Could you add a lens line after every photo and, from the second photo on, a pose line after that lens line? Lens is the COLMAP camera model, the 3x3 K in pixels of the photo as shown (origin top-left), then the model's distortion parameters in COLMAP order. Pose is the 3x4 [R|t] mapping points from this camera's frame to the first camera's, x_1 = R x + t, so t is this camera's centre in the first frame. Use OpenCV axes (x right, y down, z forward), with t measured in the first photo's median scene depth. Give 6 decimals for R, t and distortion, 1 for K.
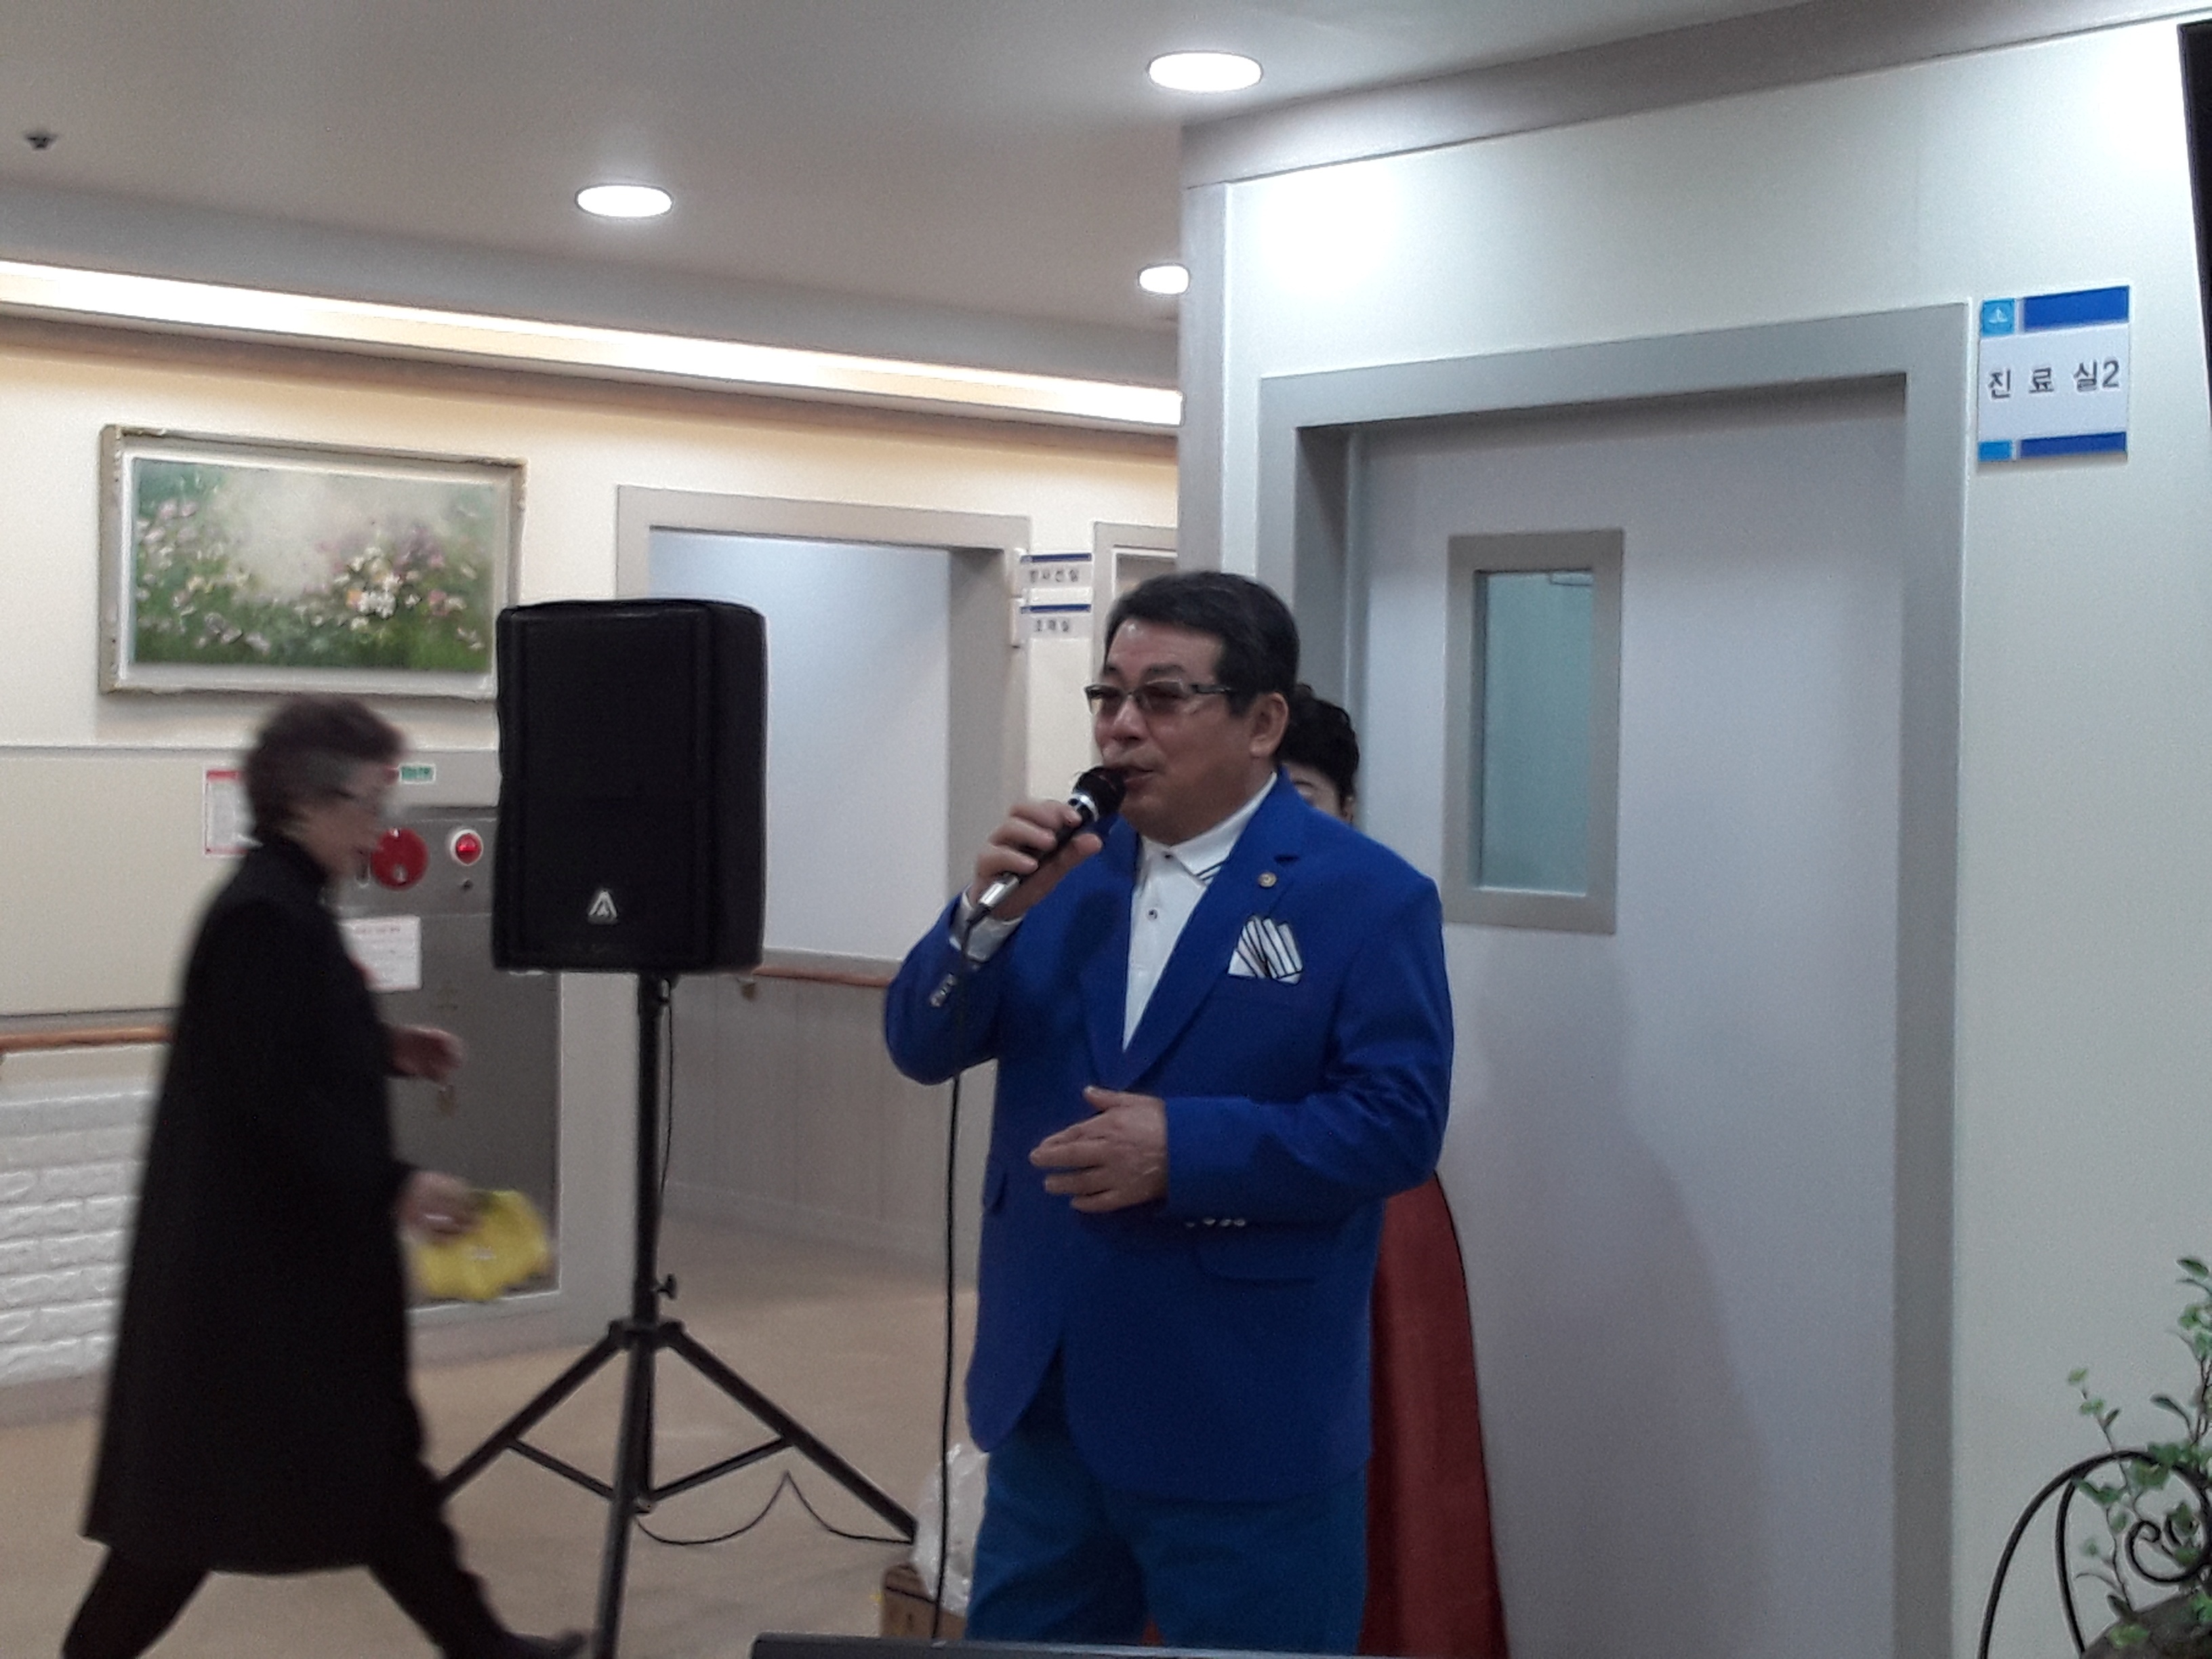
lens RADIAL K [[3275.6, 0, 1099.1], [0, 3275.6, 829.6], [0, 0, 1]] dist [0.086168, 0.000000]
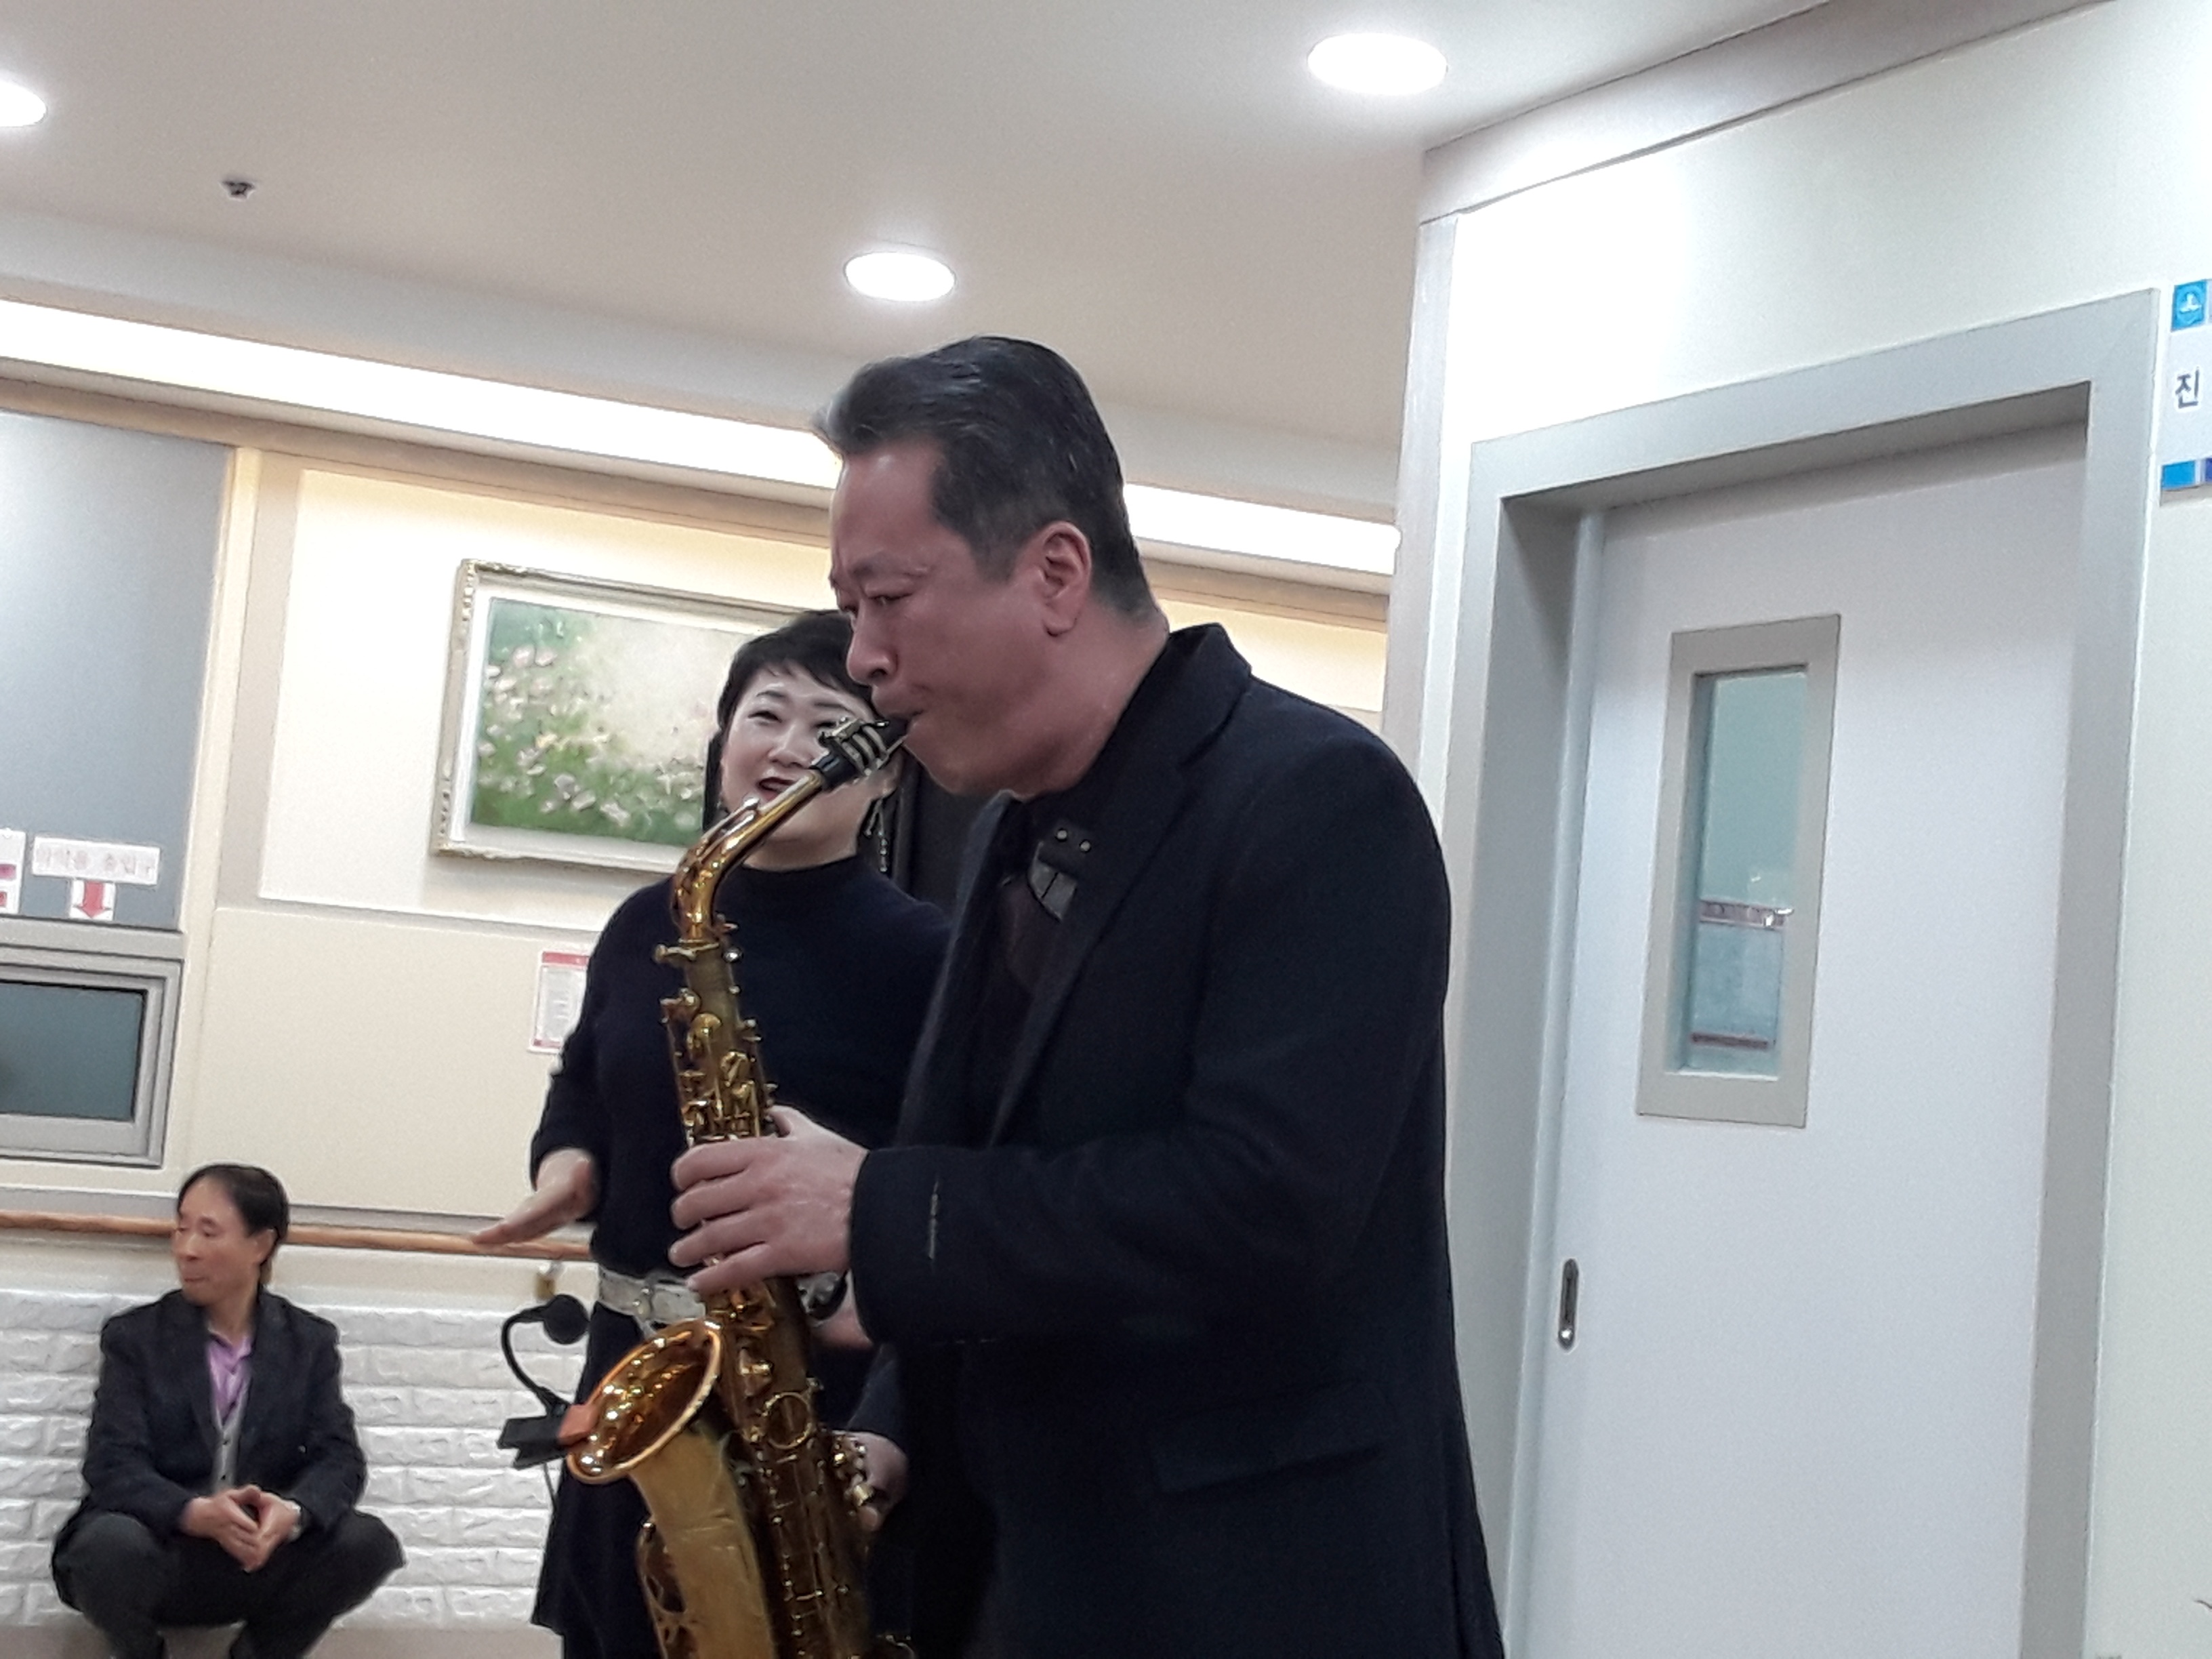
lens RADIAL K [[3916.2, 0, 1090.5], [0, 3916.2, 841.1], [0, 0, 1]] dist [0.042216, 0.000000]
pose [[0.958219, 0.046474, -0.282233, 0.237495], [-0.077366, 0.992044, -0.099315, 0.065617], [0.275372, 0.117000, 0.954191, 0.054455]]
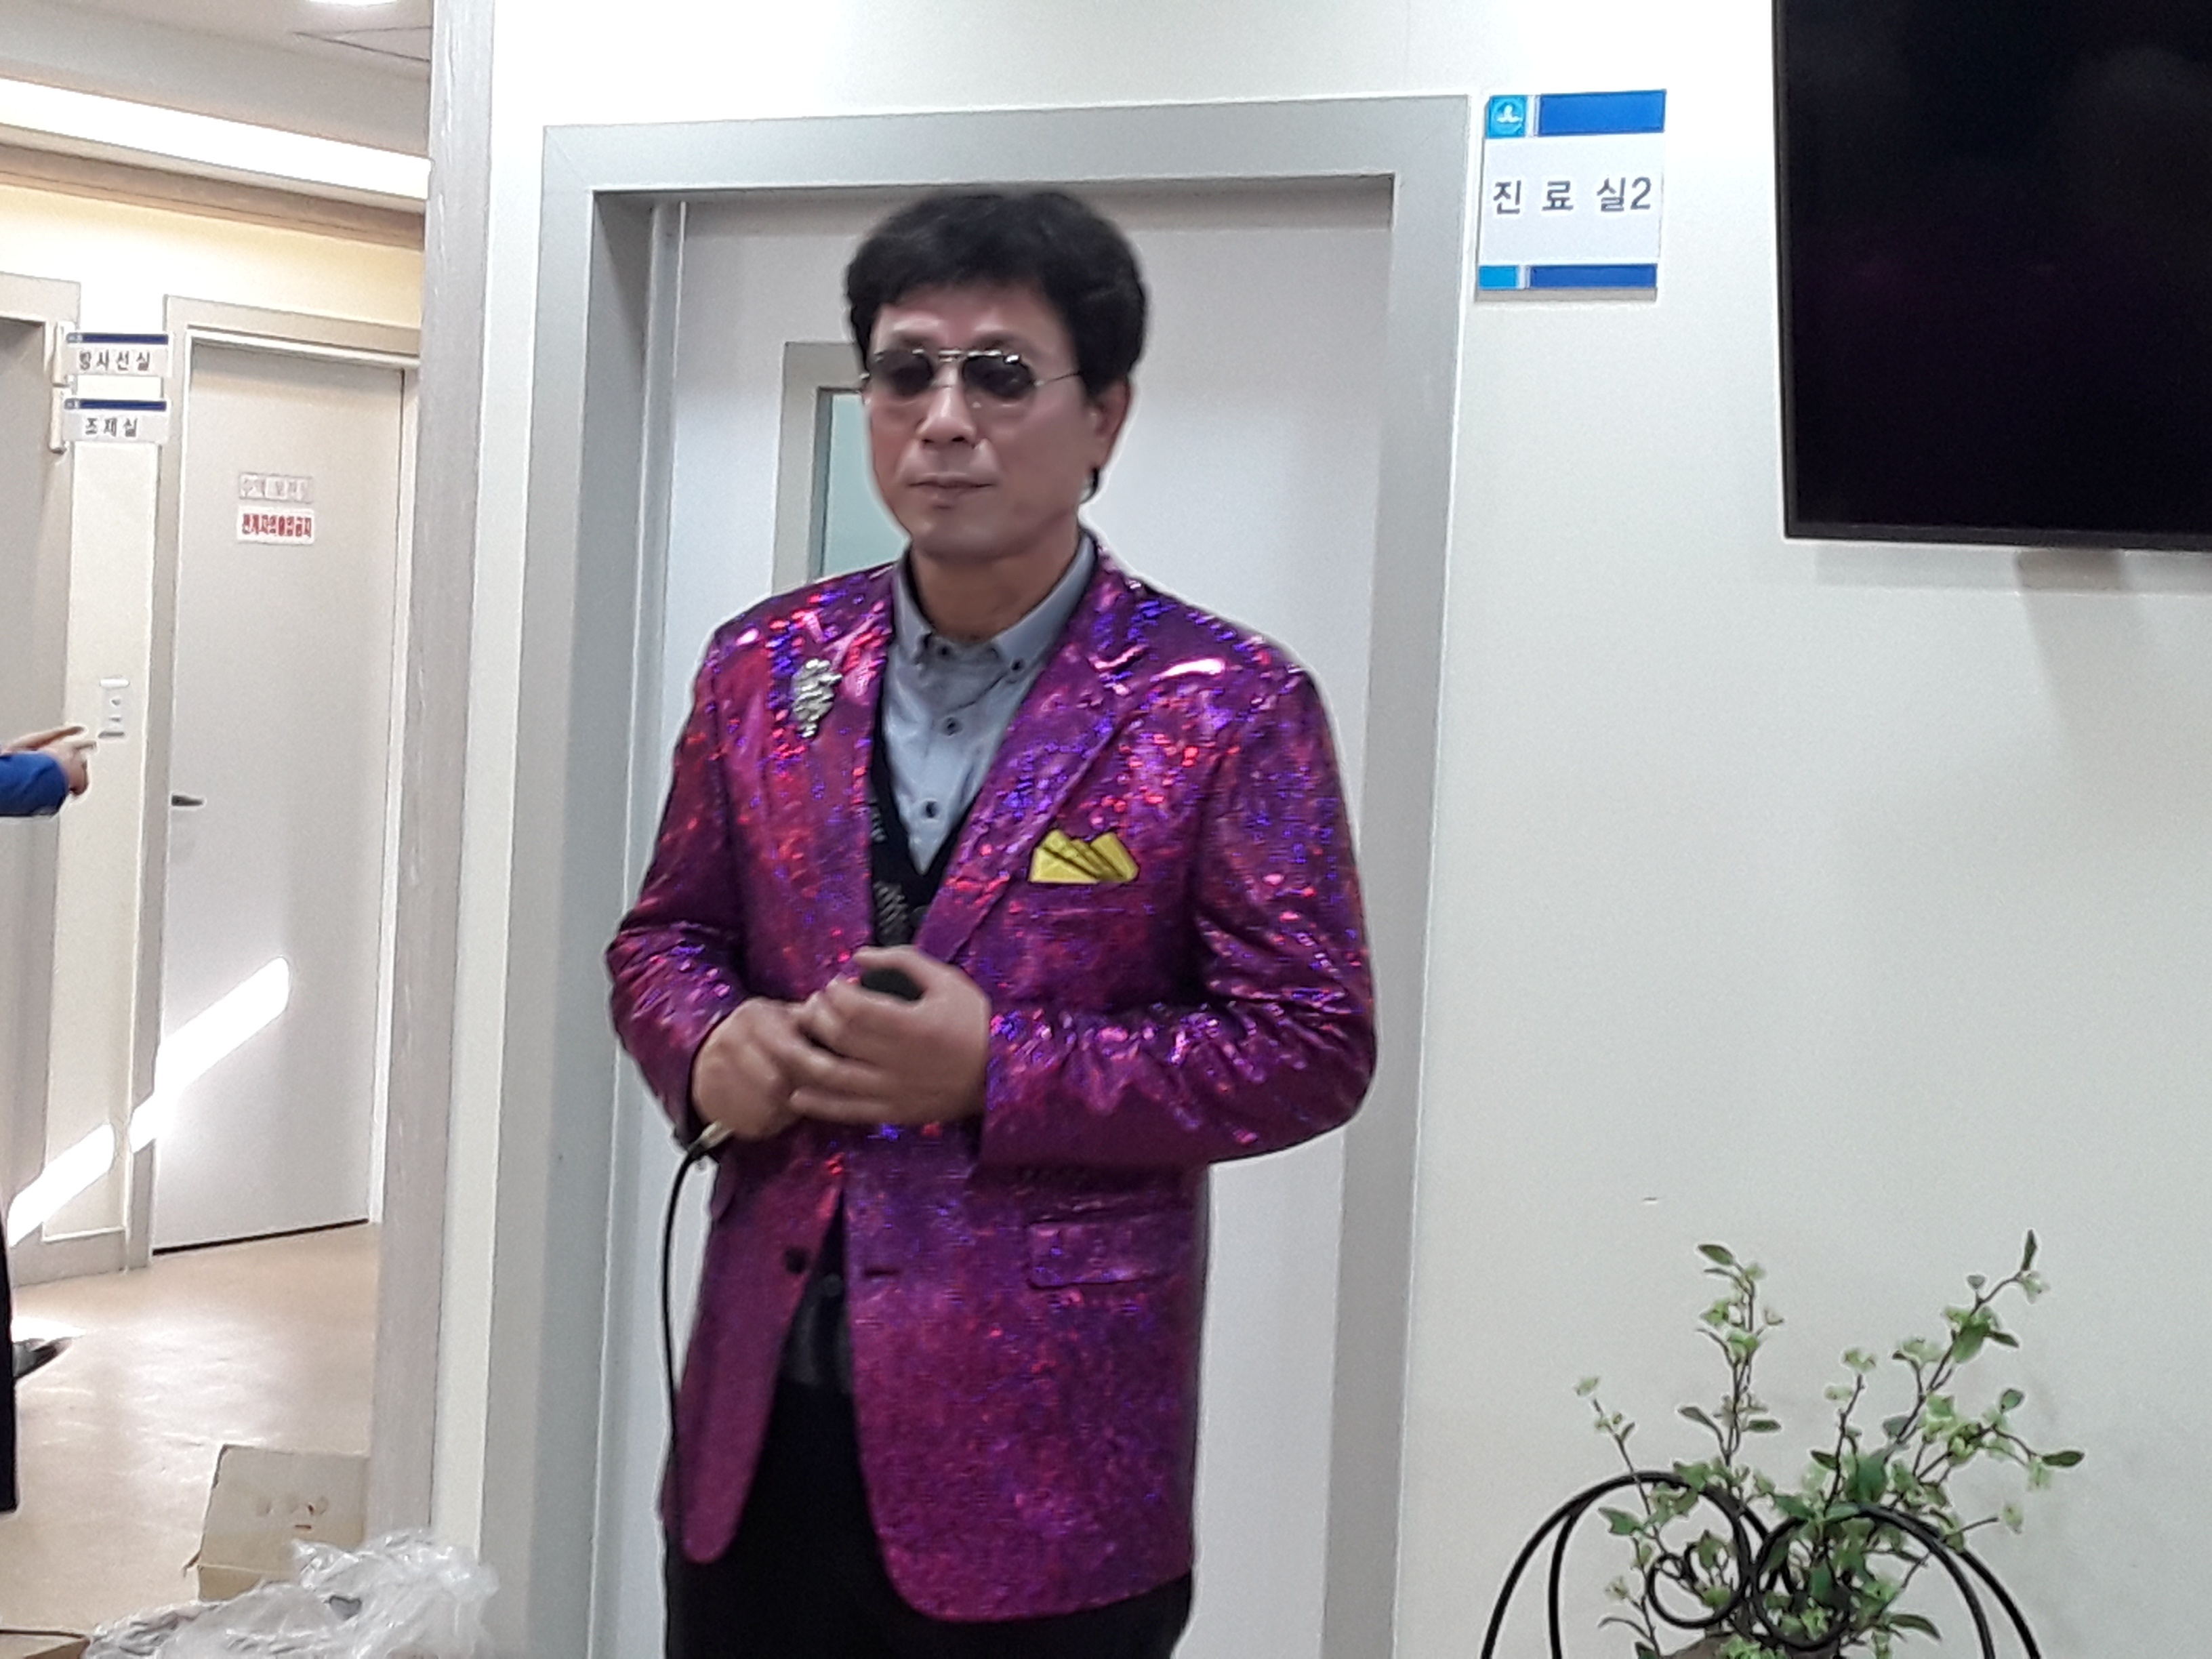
lens RADIAL K [[4087.6, 0, 1107.1], [0, 4087.6, 797.8], [0, 0, 1]] dist [0.049082, 0.000000]
pose [[0.962706, 0.029452, 0.268940, -0.078435], [-0.034680, 0.999290, 0.014707, 0.003501], [-0.268316, -0.023485, 0.963045, 0.026482]]
